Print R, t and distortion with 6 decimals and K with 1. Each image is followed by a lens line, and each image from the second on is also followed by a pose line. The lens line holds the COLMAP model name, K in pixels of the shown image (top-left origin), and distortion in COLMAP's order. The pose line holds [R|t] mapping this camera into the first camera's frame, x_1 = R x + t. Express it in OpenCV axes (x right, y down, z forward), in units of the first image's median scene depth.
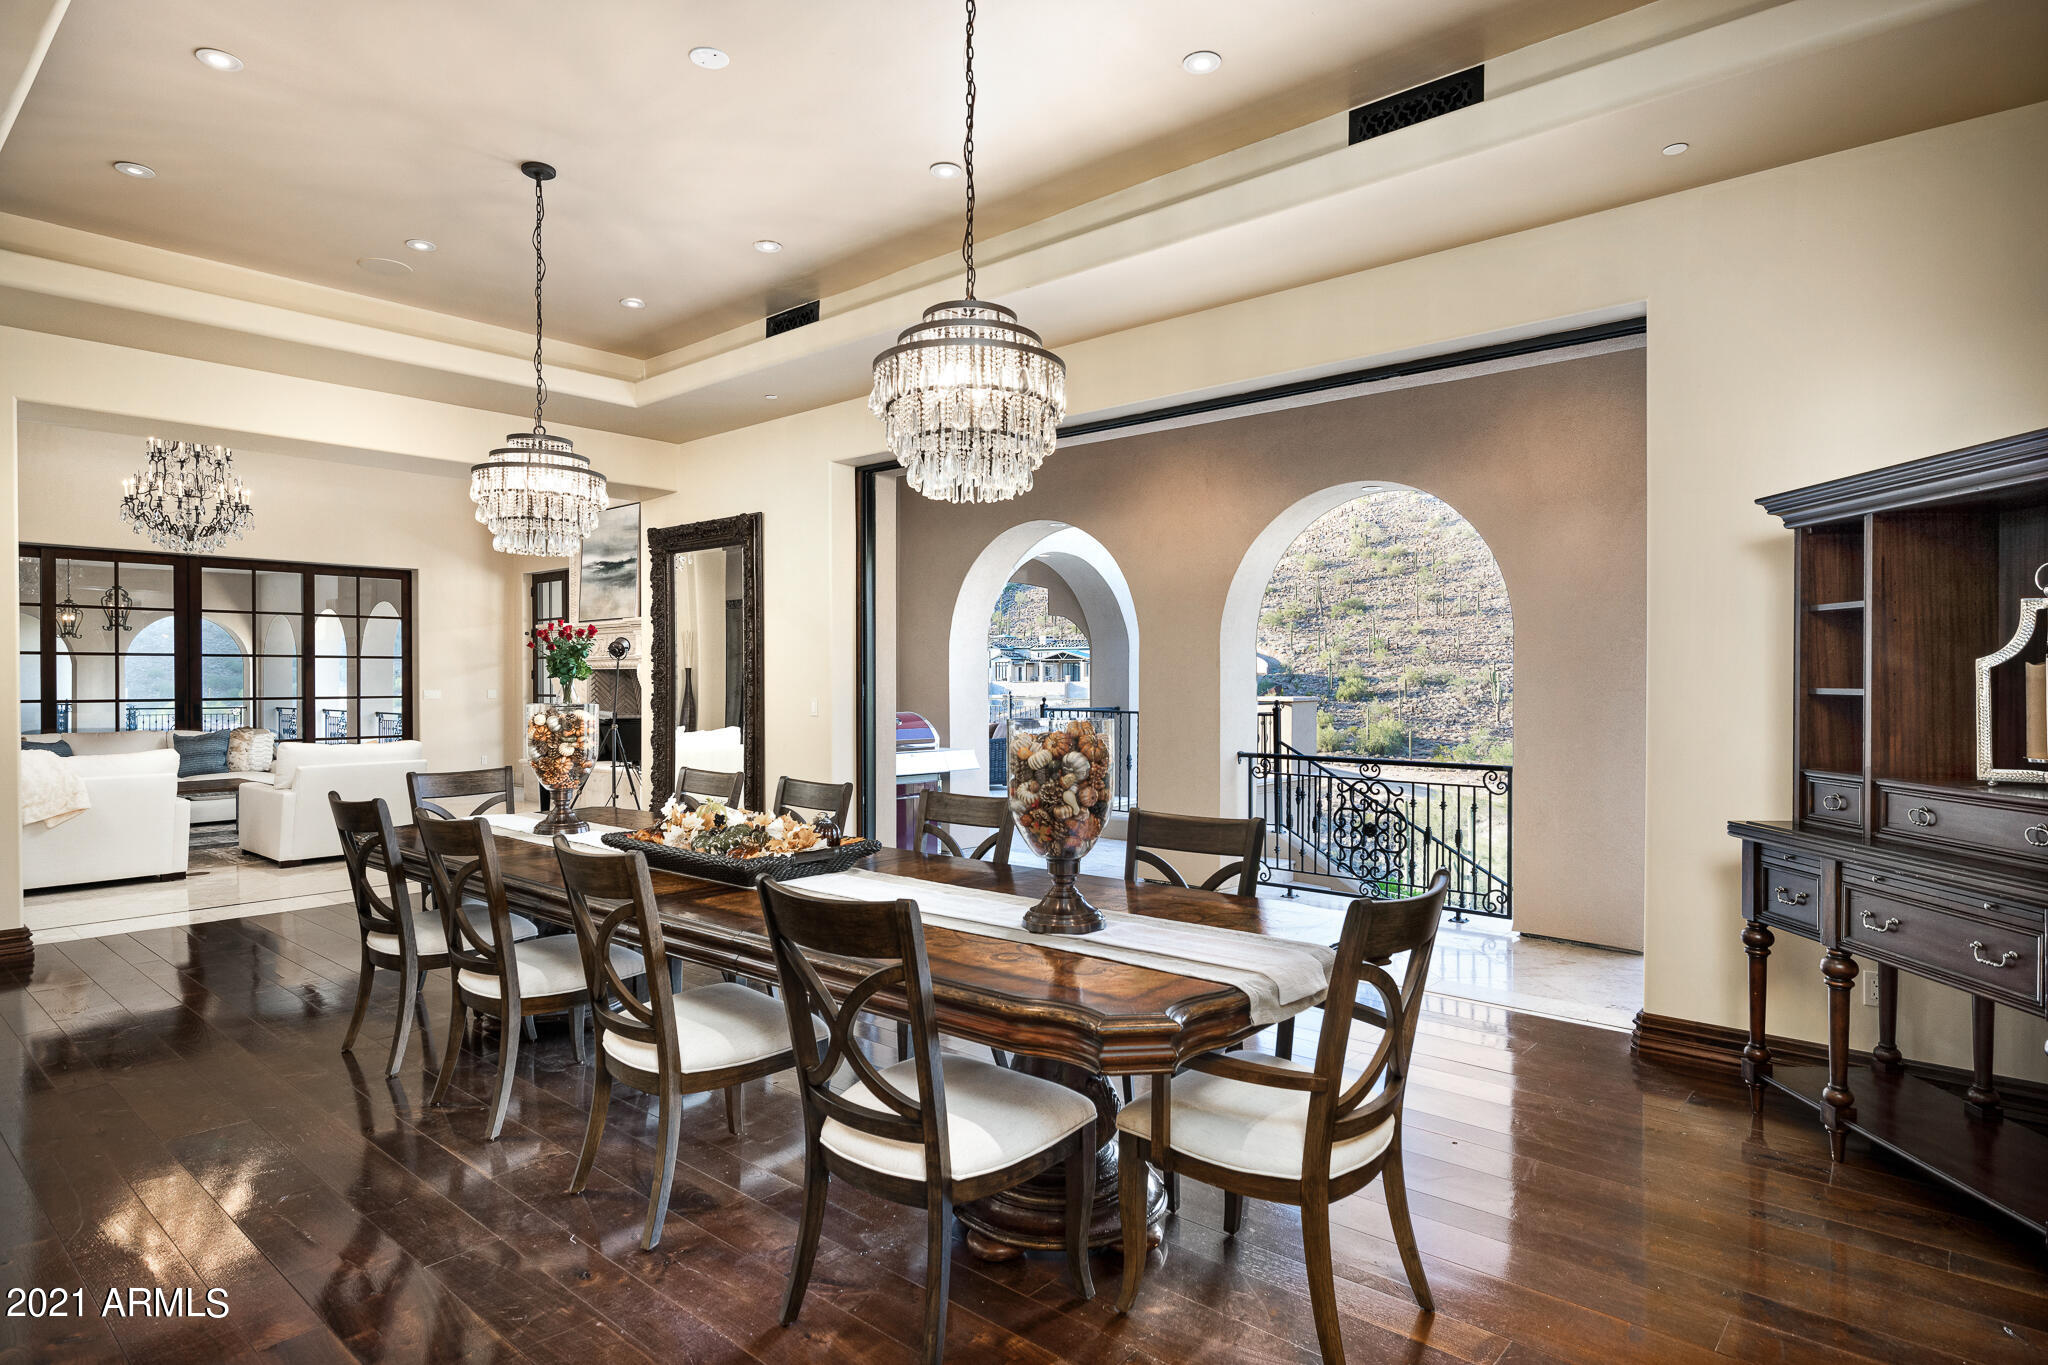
lens RADIAL K [[1142.2, 0, 1024.0], [0, 1142.2, 682.5], [0, 0, 1]] dist [-0.004050, -0.000394]
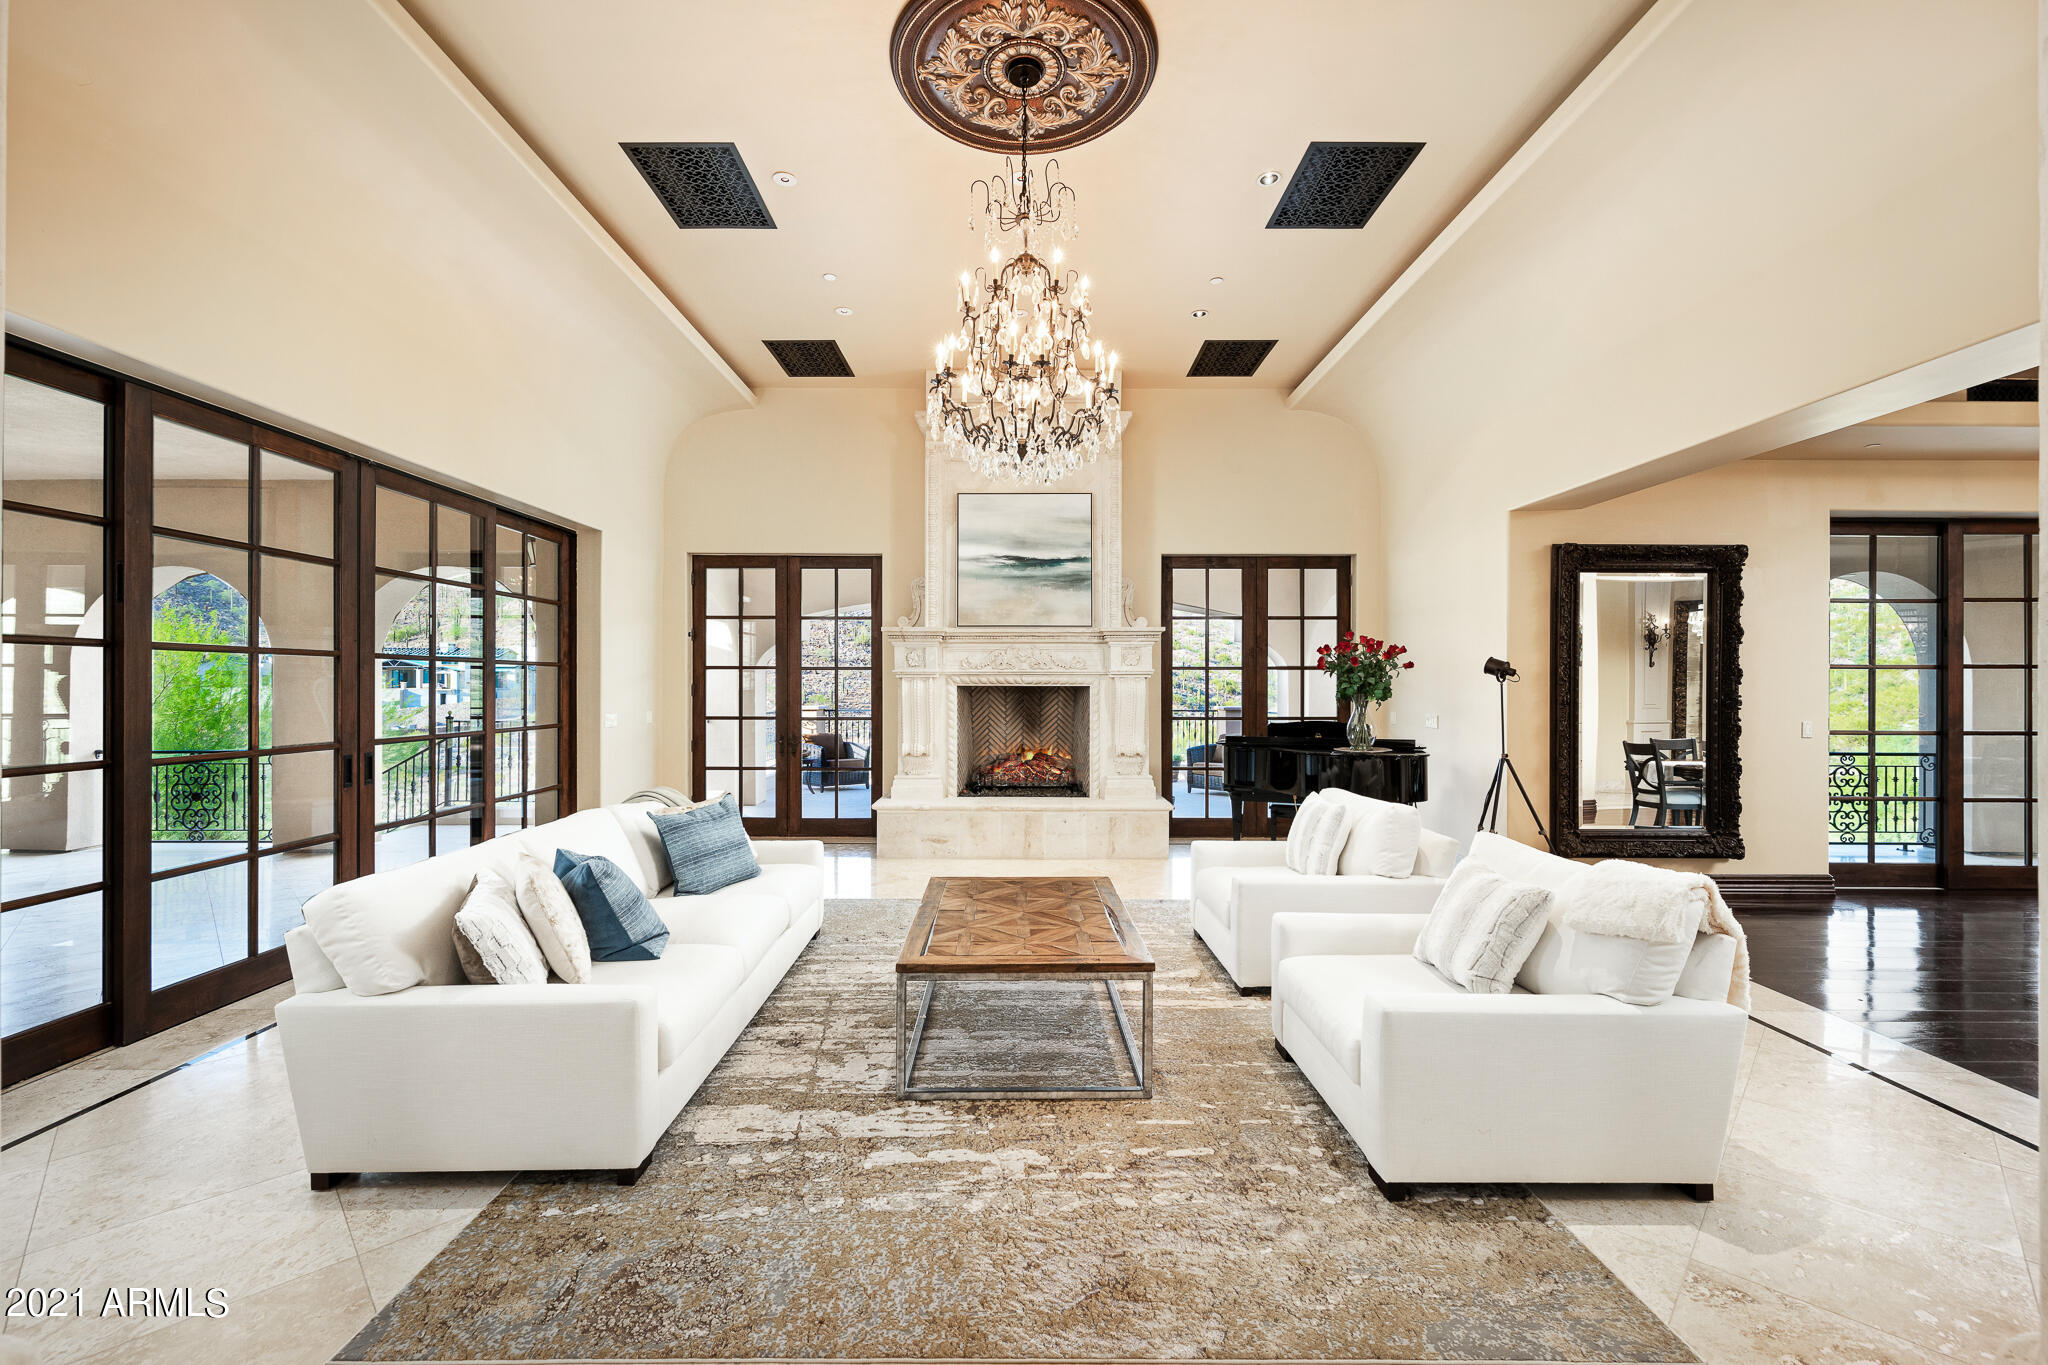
lens RADIAL K [[849.1, 0, 1024.0], [0, 849.1, 682.5], [0, 0, 1]] dist [0.002095, 0.000135]
pose [[0.744379, 0.006887, 0.667722, -0.788009], [-0.002101, 0.999966, -0.007971, -0.009302], [-0.667754, 0.004530, 0.744368, 0.546976]]
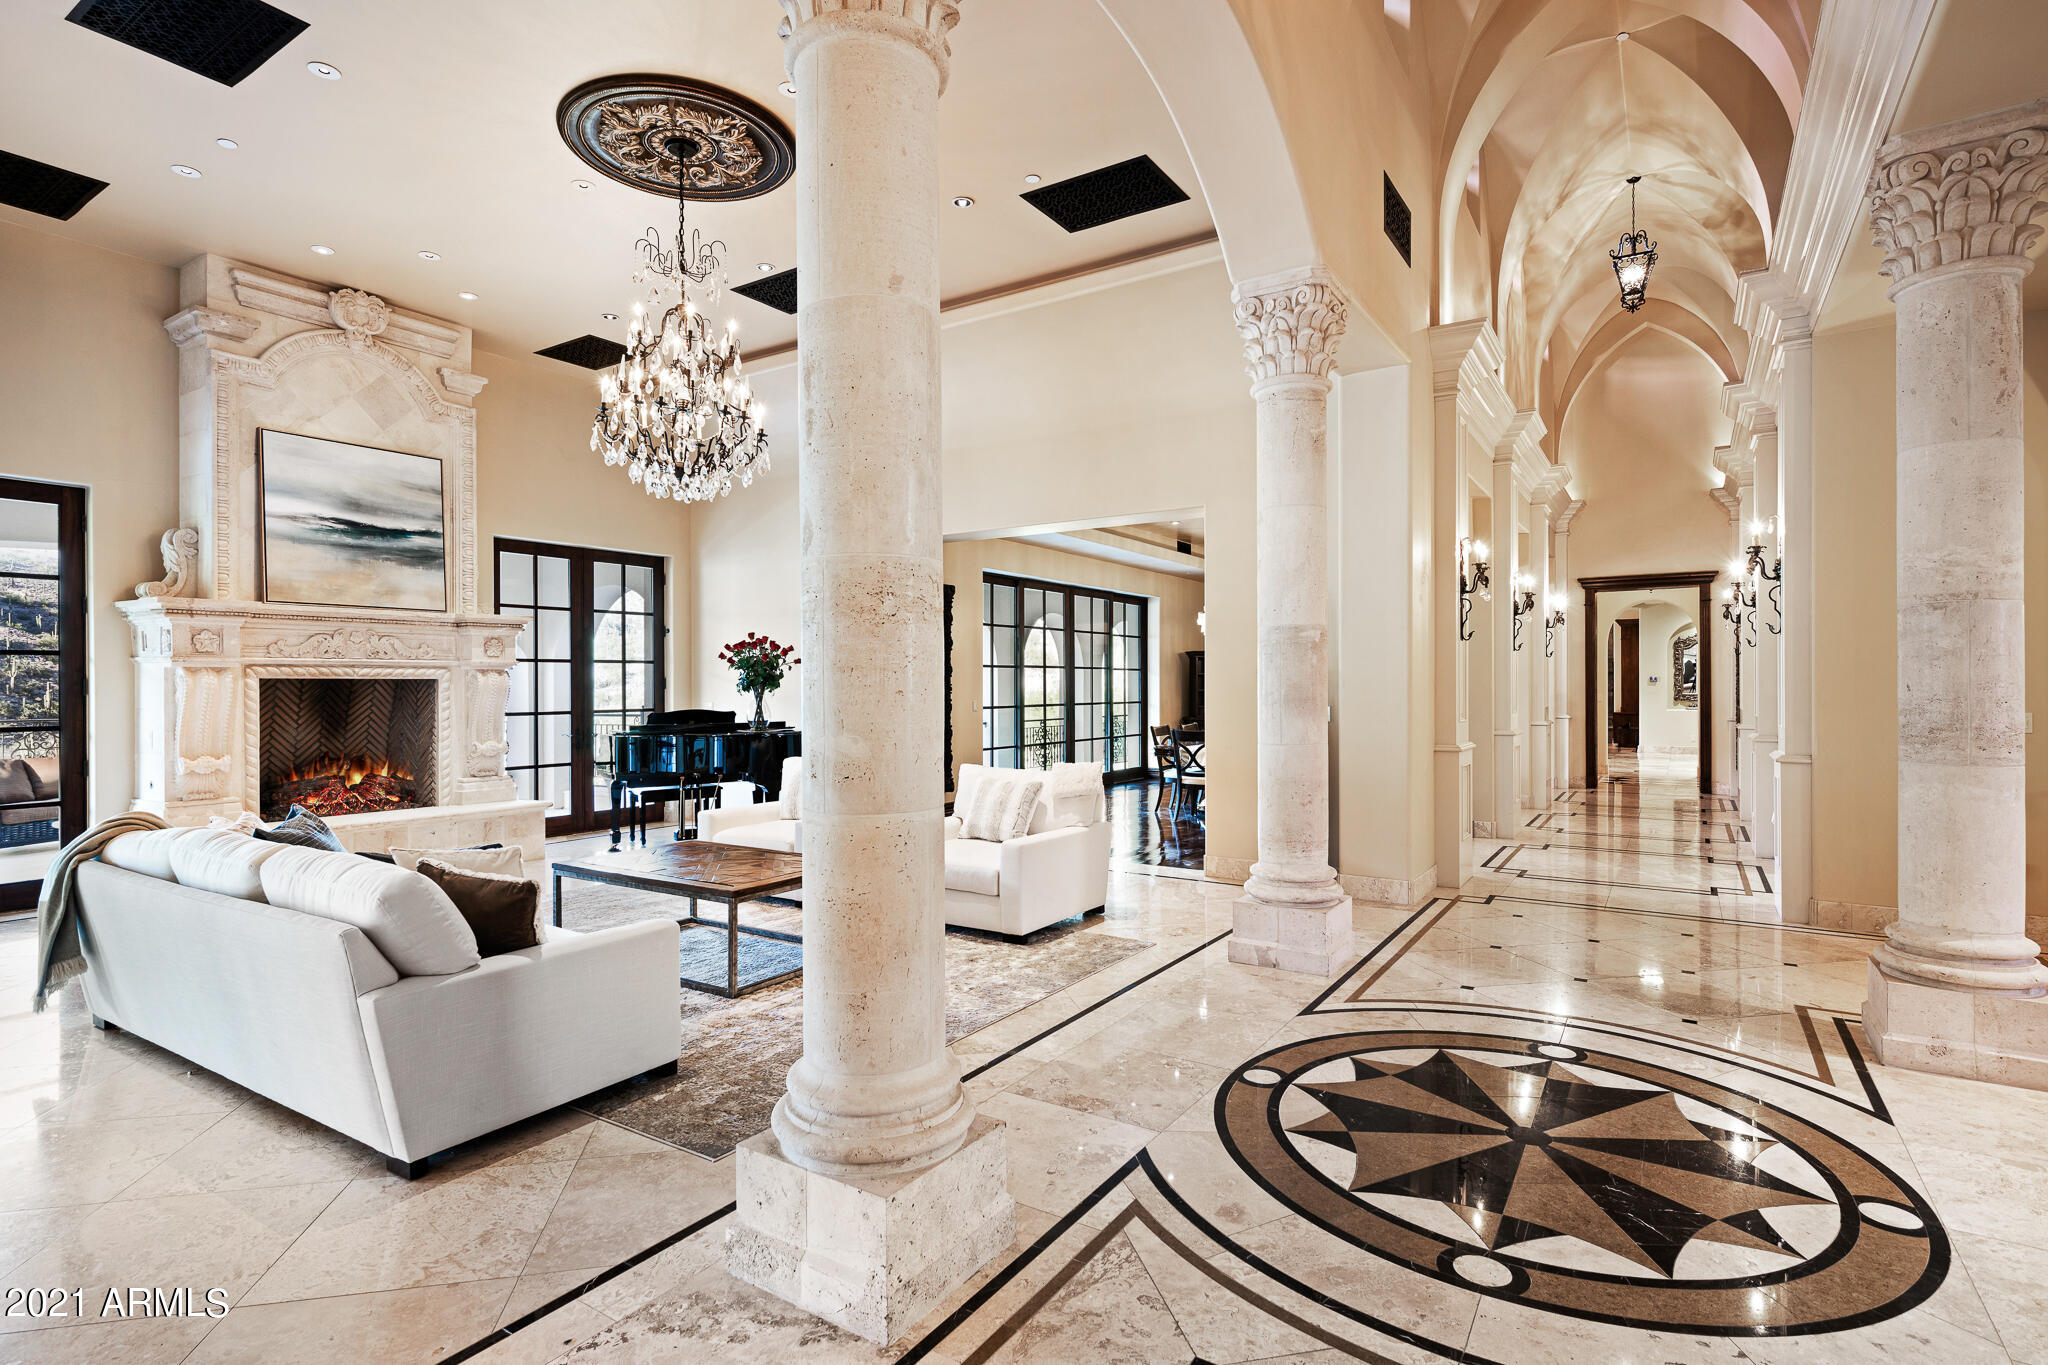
lens RADIAL K [[1006.8, 0, 1016.2], [0, 1006.8, 686.9], [0, 0, 1]] dist [-0.004730, 0.000807]
pose [[-0.142297, -0.000280, 0.989824, -1.033786], [0.006384, 0.999979, 0.001201, -0.004927], [-0.989803, 0.006490, -0.142292, 0.704738]]
